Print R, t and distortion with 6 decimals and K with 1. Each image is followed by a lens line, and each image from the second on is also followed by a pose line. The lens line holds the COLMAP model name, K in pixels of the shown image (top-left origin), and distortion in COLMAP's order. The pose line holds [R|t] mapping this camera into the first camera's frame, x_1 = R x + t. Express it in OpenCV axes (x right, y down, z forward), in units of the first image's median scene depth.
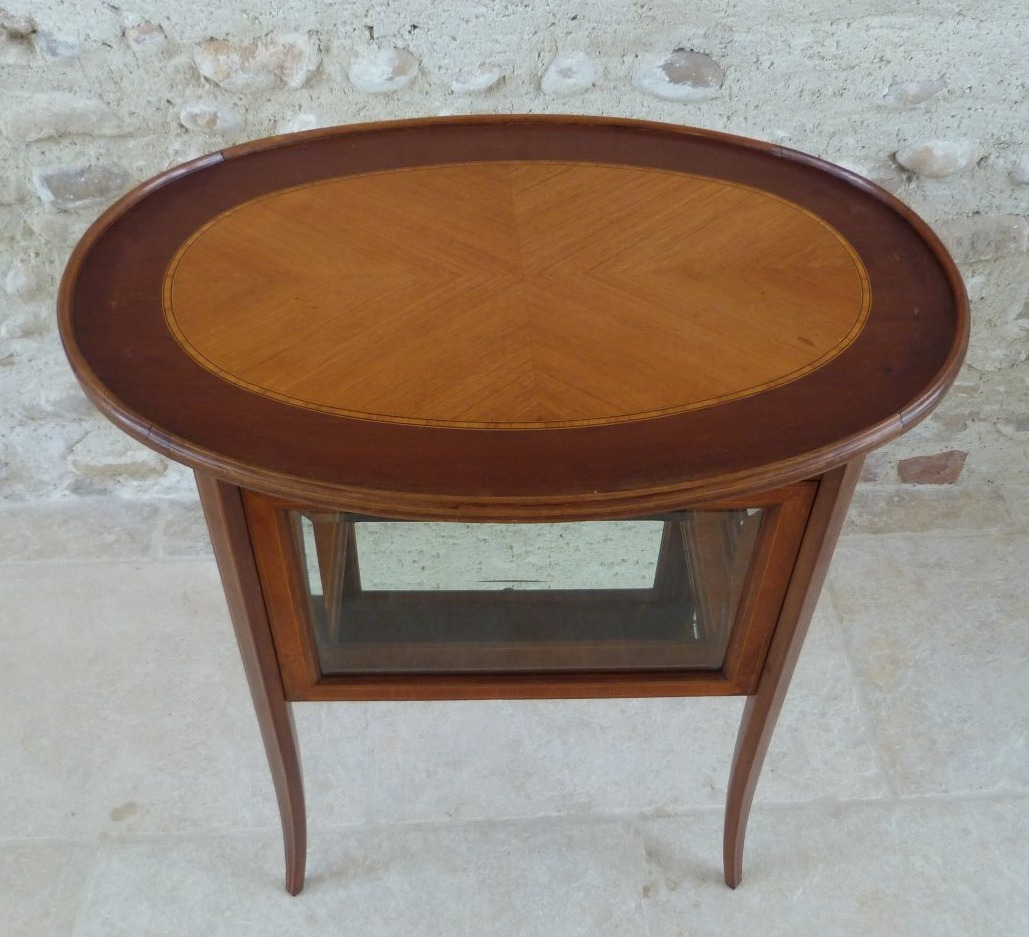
lens RADIAL K [[1190.6, 0, 540.6], [0, 1190.6, 473.8], [0, 0, 1]] dist [-0.026003, 0.000000]
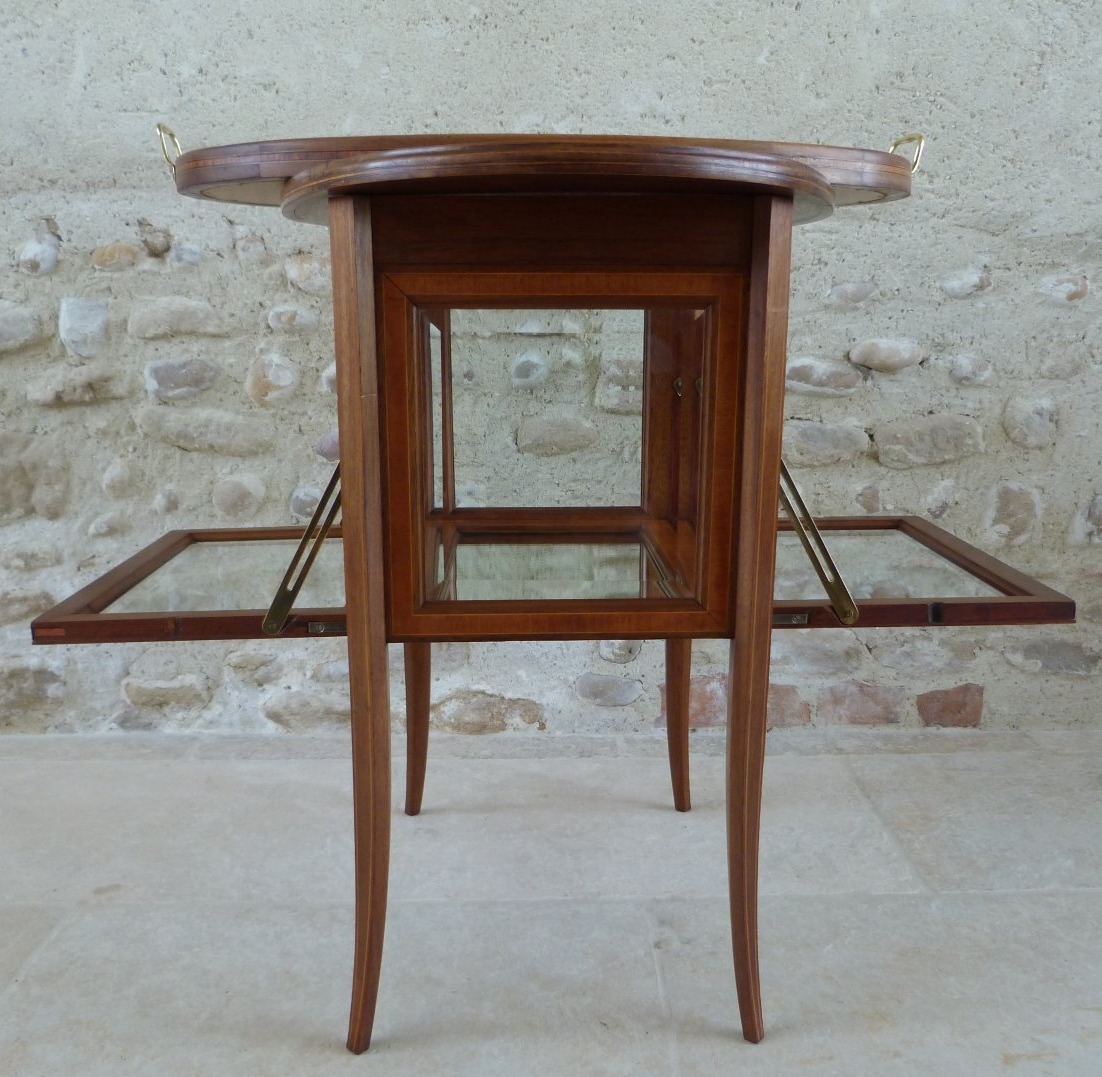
lens RADIAL K [[1197.6, 0, 568.6], [0, 1197.6, 609.7], [0, 0, 1]] dist [-0.027985, 0.000000]
pose [[0.998519, -0.020455, -0.050421, 0.069567], [-0.009188, 0.849960, -0.526767, 0.587173], [0.053631, 0.526449, 0.848513, 0.089564]]
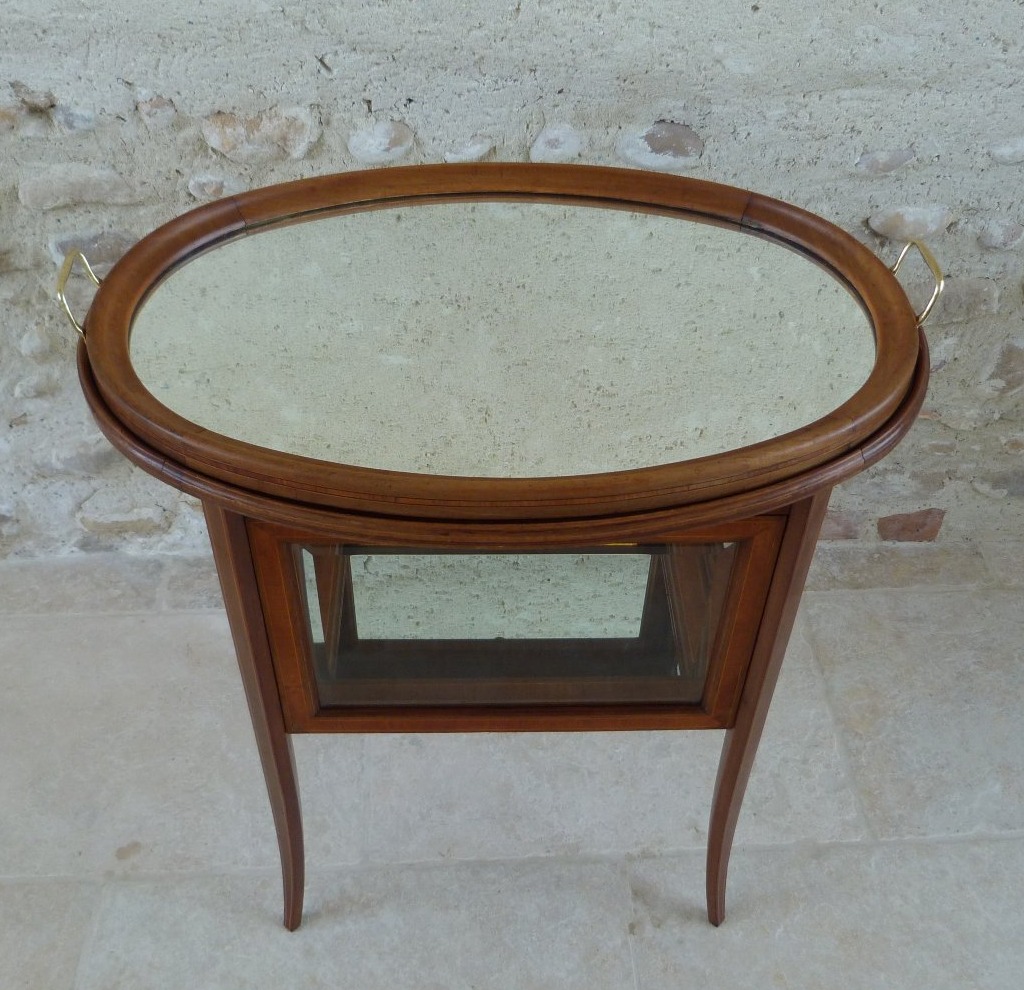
lens RADIAL K [[1189.3, 0, 523.9], [0, 1189.3, 518.8], [0, 0, 1]] dist [-0.024440, 0.000000]
pose [[0.999945, -0.000647, -0.010484, 0.005619], [0.000325, 0.999529, -0.030672, 0.025970], [0.010499, 0.030667, 0.999475, -0.041389]]
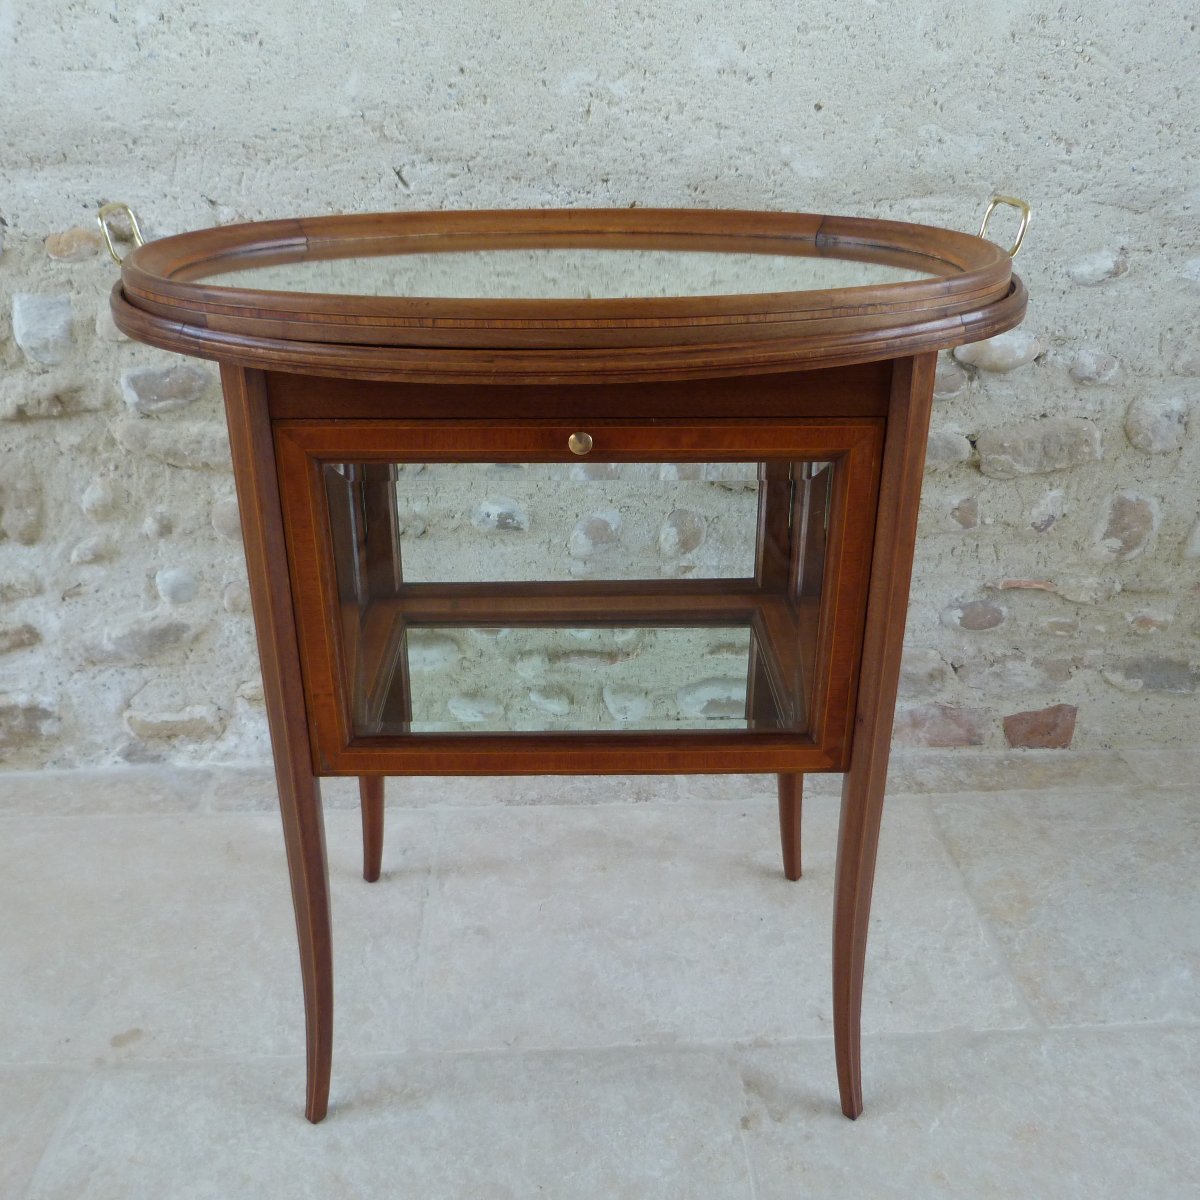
lens RADIAL K [[1194.5, 0, 595.2], [0, 1194.5, 604.1], [0, 0, 1]] dist [-0.024768, 0.000000]
pose [[0.999062, -0.021438, -0.037626, 0.023515], [0.006423, 0.932615, -0.360816, 0.300156], [0.042826, 0.360236, 0.931878, 0.105664]]
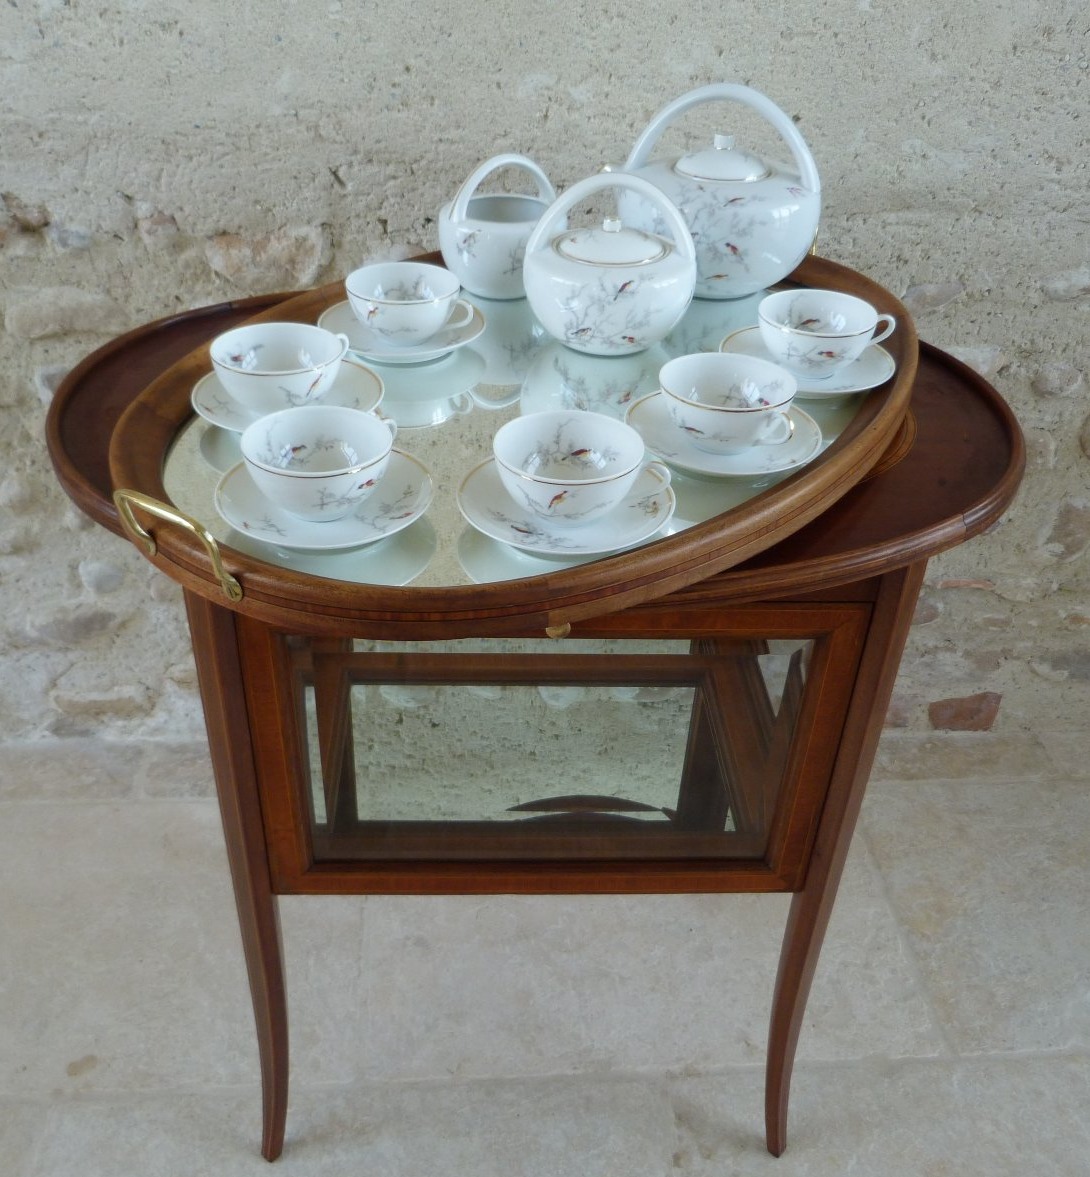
lens RADIAL K [[1189.6, 0, 533.2], [0, 1189.6, 604.7], [0, 0, 1]] dist [-0.025198, 0.000000]
pose [[0.999994, 0.001208, -0.003130, -0.013183], [-0.001767, 0.982646, -0.185485, 0.108903], [0.002852, 0.185489, 0.982642, 0.072203]]
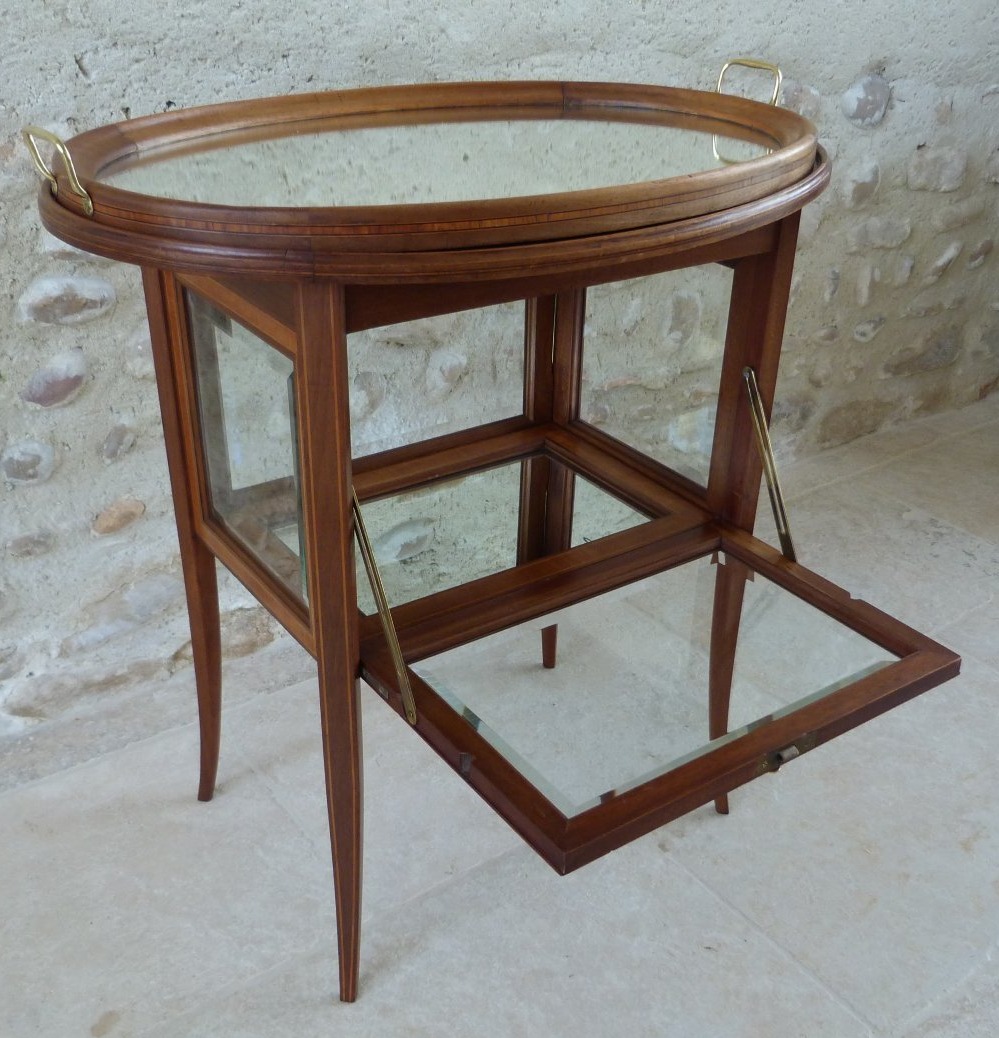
lens RADIAL K [[1205.5, 0, 510.3], [0, 1205.5, 601.9], [0, 0, 1]] dist [-0.024440, 0.000000]
pose [[0.841290, -0.295994, 0.452349, -0.399189], [0.391857, 0.910347, -0.133101, 0.236938], [-0.372397, 0.289232, 0.881853, 0.086680]]
